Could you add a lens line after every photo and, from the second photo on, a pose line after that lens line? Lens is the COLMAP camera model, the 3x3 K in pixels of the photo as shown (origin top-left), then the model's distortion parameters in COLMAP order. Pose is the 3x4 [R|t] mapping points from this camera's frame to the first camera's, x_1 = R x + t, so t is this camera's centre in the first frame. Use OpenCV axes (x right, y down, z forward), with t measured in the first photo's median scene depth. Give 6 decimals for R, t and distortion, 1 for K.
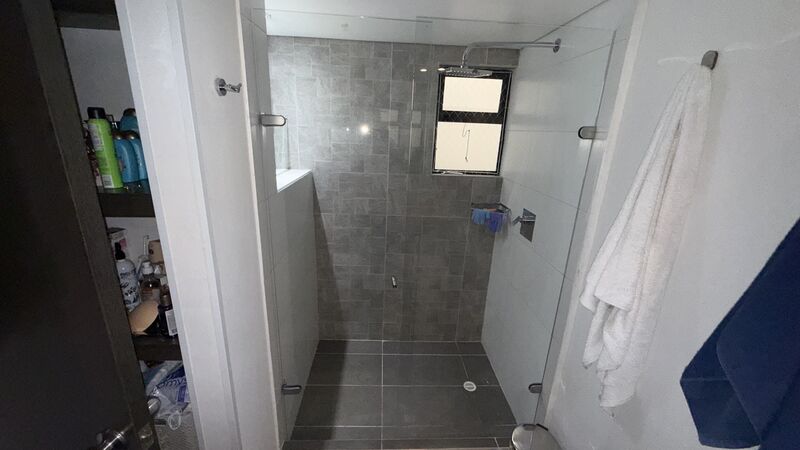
lens RADIAL K [[319.1, 0, 401.5], [0, 319.1, 224.0], [0, 0, 1]] dist [0.001860, 0.000747]
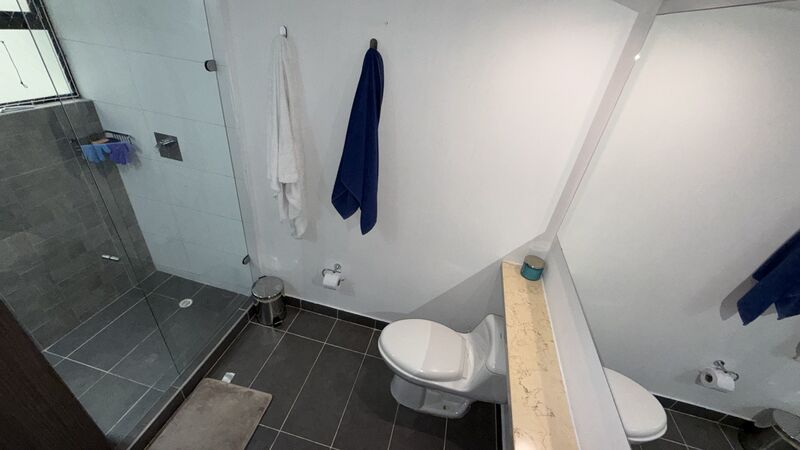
lens RADIAL K [[319.1, 0, 399.9], [0, 319.1, 224.6], [0, 0, 1]] dist [0.001860, 0.000747]
pose [[0.289718, -0.523990, 0.800936, -0.313655], [0.176684, 0.851723, 0.493306, -0.140164], [-0.940663, -0.001407, 0.339340, -0.078034]]
